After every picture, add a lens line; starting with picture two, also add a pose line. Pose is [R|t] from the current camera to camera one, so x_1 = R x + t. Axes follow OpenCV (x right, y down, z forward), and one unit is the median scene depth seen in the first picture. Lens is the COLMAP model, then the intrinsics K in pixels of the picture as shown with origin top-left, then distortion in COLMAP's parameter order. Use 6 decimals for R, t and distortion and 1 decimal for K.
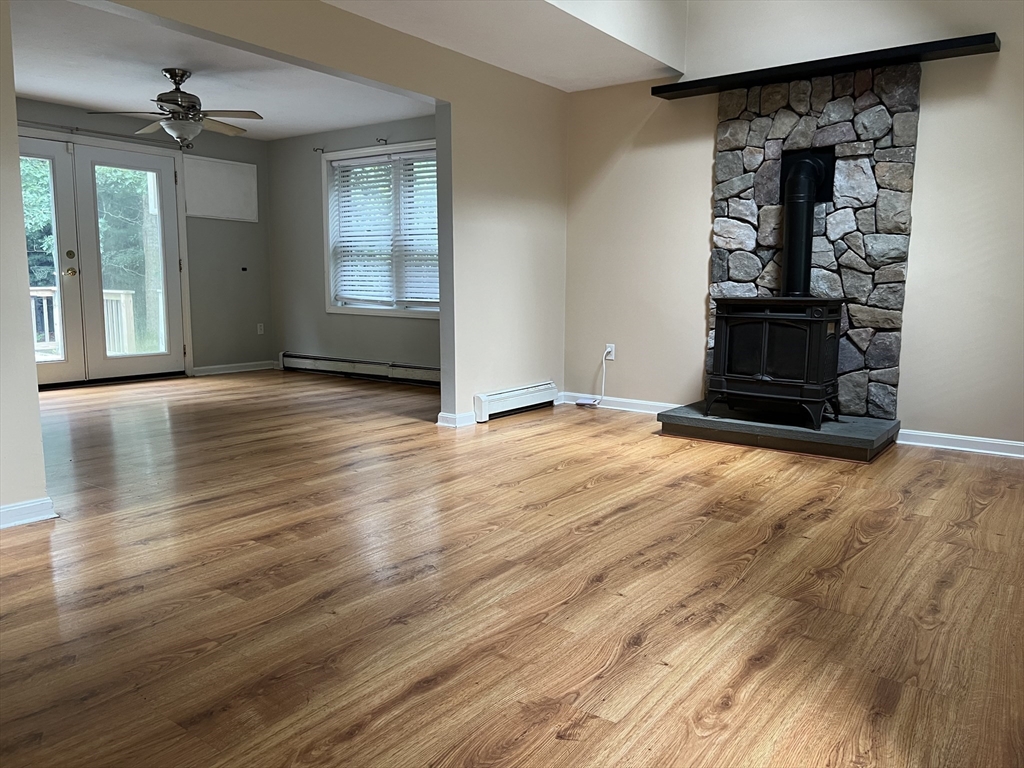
lens RADIAL K [[771.5, 0, 513.4], [0, 771.5, 383.7], [0, 0, 1]] dist [0.045025, -0.049516]
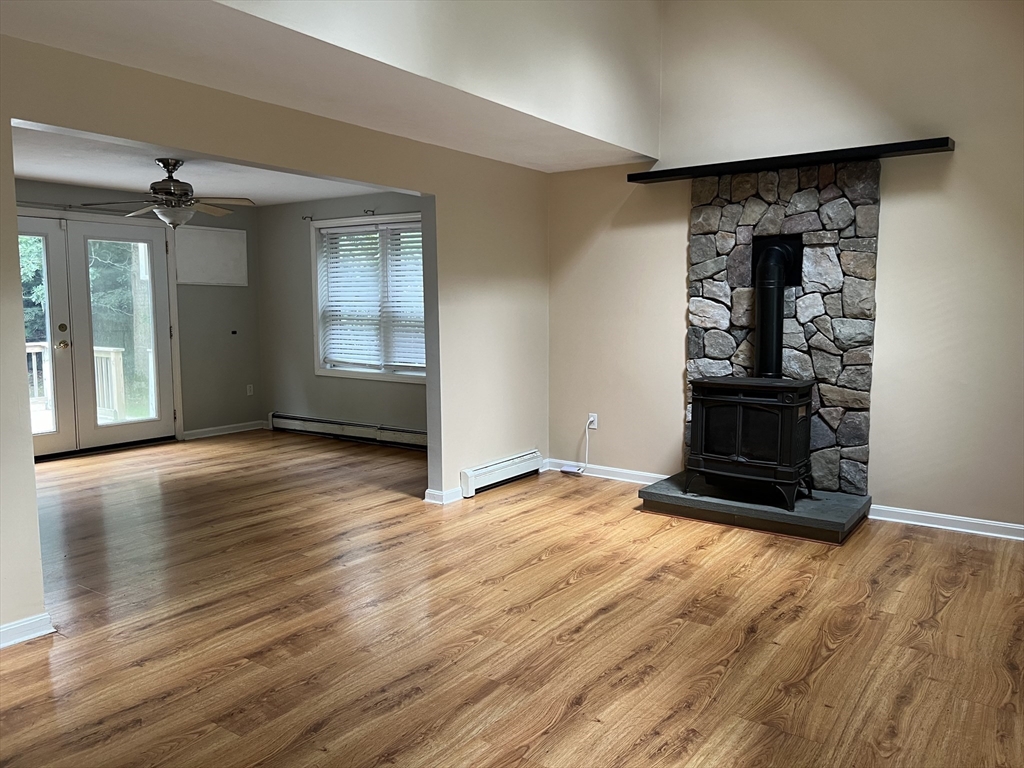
lens RADIAL K [[771.5, 0, 515.2], [0, 771.5, 380.9], [0, 0, 1]] dist [0.045025, -0.049516]
pose [[0.999797, -0.011368, 0.016624, 0.006683], [0.011898, 0.999413, -0.032138, -0.078822], [-0.016249, 0.032329, 0.999345, -0.034048]]
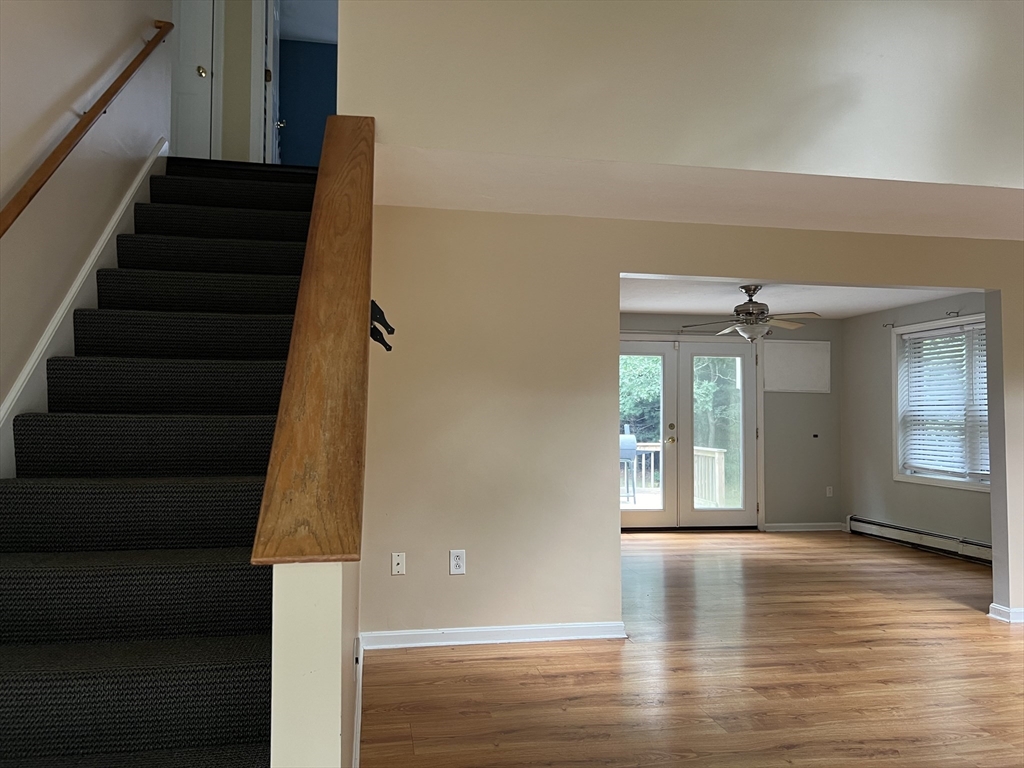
lens RADIAL K [[771.5, 0, 504.3], [0, 771.5, 390.0], [0, 0, 1]] dist [0.045025, -0.049516]
pose [[0.725509, -0.026752, -0.687692, 0.145797], [-0.092927, 0.986285, -0.136404, -0.037118], [0.681910, 0.162867, 0.713073, -0.139294]]
